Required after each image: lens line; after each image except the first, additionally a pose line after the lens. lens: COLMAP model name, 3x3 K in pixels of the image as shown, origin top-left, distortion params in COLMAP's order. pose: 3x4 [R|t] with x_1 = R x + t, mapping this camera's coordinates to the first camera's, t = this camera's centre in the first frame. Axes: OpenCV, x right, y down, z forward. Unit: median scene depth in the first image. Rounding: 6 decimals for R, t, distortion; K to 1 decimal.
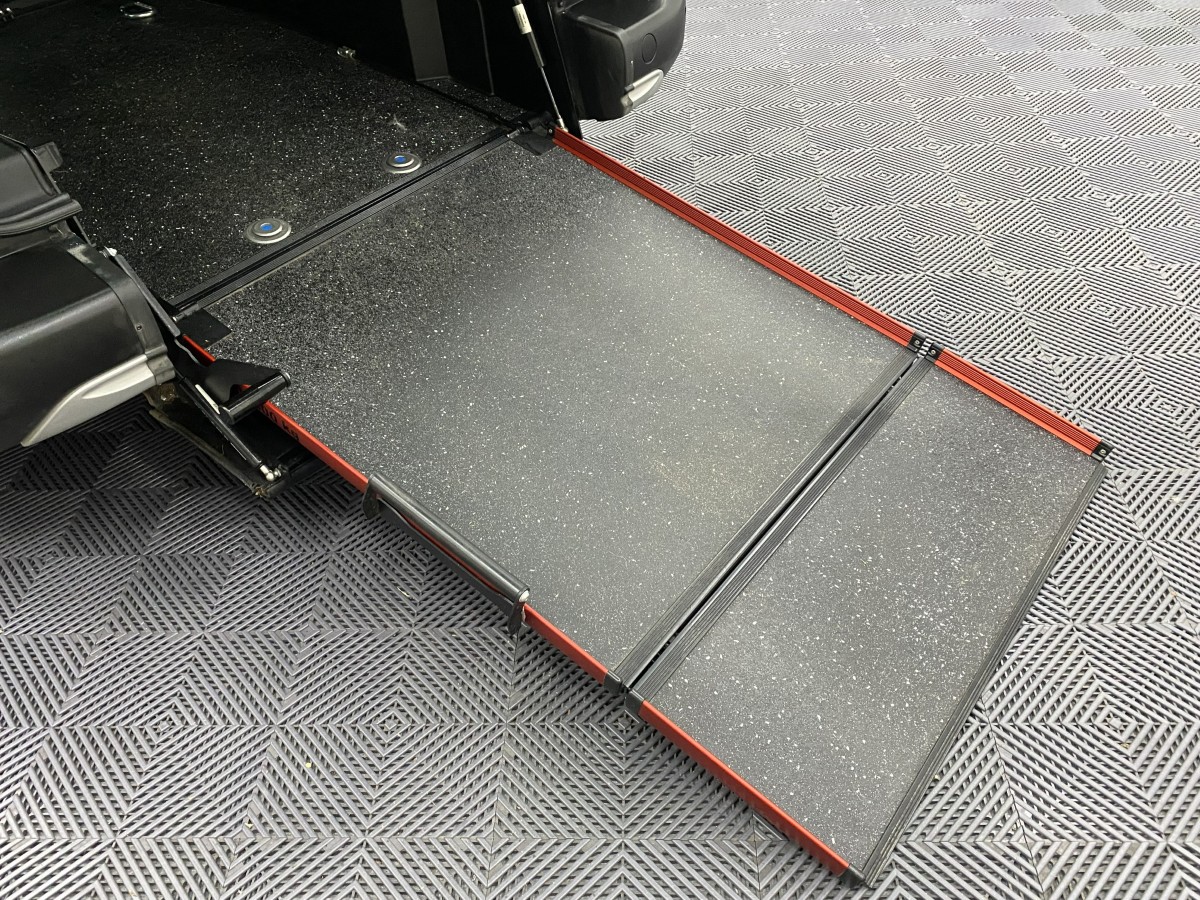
lens RADIAL K [[977.1, 0, 594.8], [0, 977.1, 439.5], [0, 0, 1]] dist [0.027874, -0.017520]
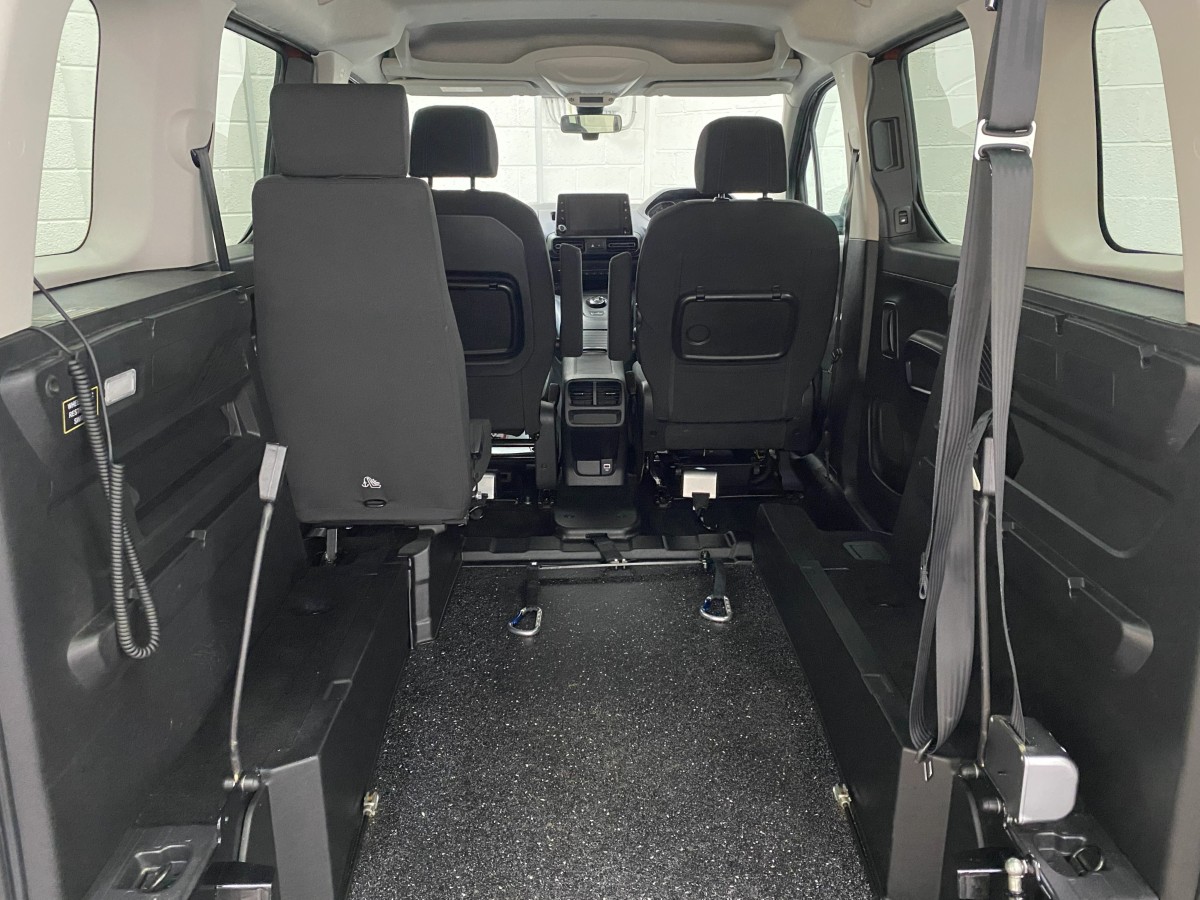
lens RADIAL K [[977.1, 0, 603.7], [0, 977.1, 447.1], [0, 0, 1]] dist [0.027874, -0.017520]
pose [[0.648399, 0.287110, -0.705086, 0.104028], [-0.525785, 0.838681, -0.142003, -0.520160], [0.550572, 0.462798, 0.694758, 0.317735]]
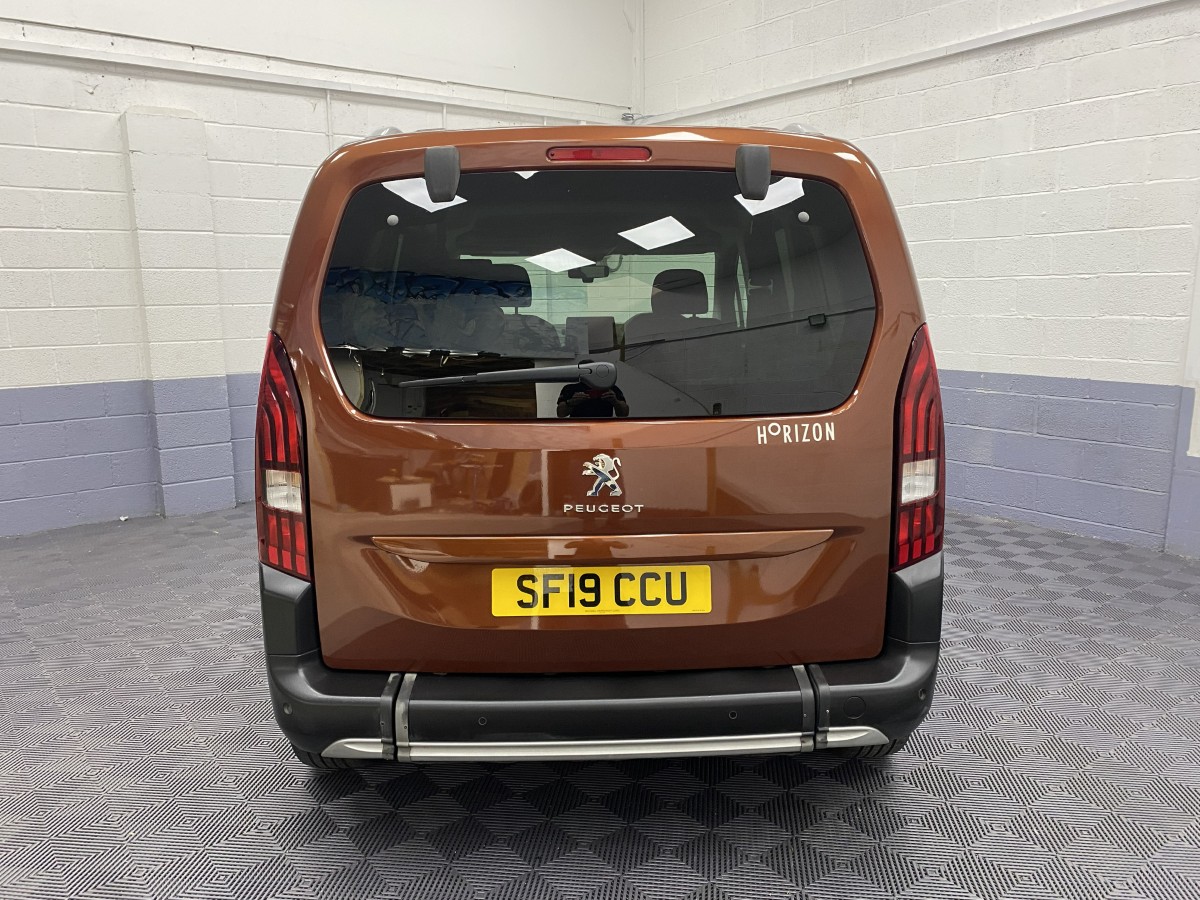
lens RADIAL K [[930.6, 0, 600.1], [0, 930.6, 441.7], [0, 0, 1]] dist [0.032465, -0.024712]
pose [[0.648761, 0.188412, -0.737299, 0.707316], [-0.517702, 0.819389, -0.246144, -0.236082], [0.557758, 0.541389, 0.629129, -0.101942]]
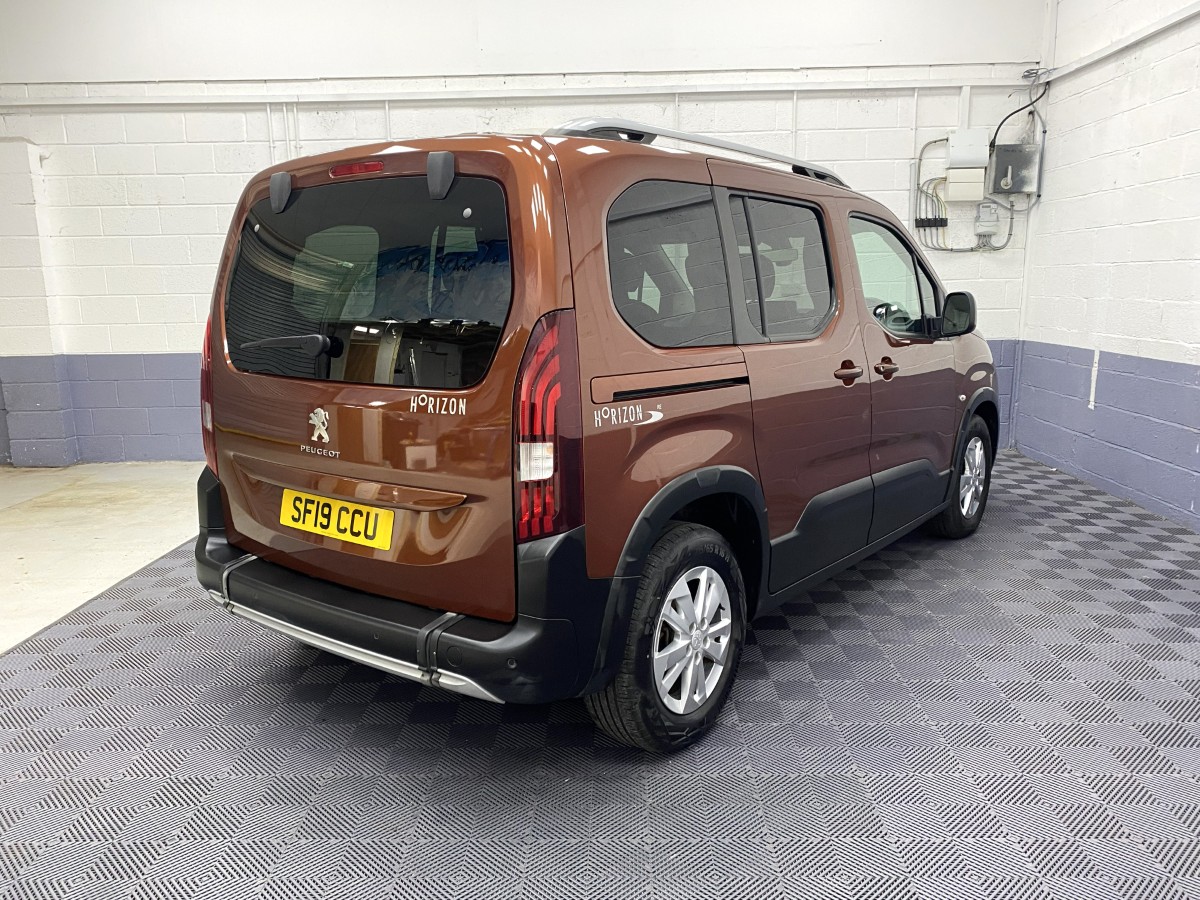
lens RADIAL K [[930.6, 0, 600.0], [0, 930.6, 449.6], [0, 0, 1]] dist [0.032465, -0.024712]
pose [[0.025175, 0.249943, -0.967933, 1.348262], [-0.634260, 0.752399, 0.177791, -1.057704], [0.772710, 0.609445, 0.177470, 0.820726]]
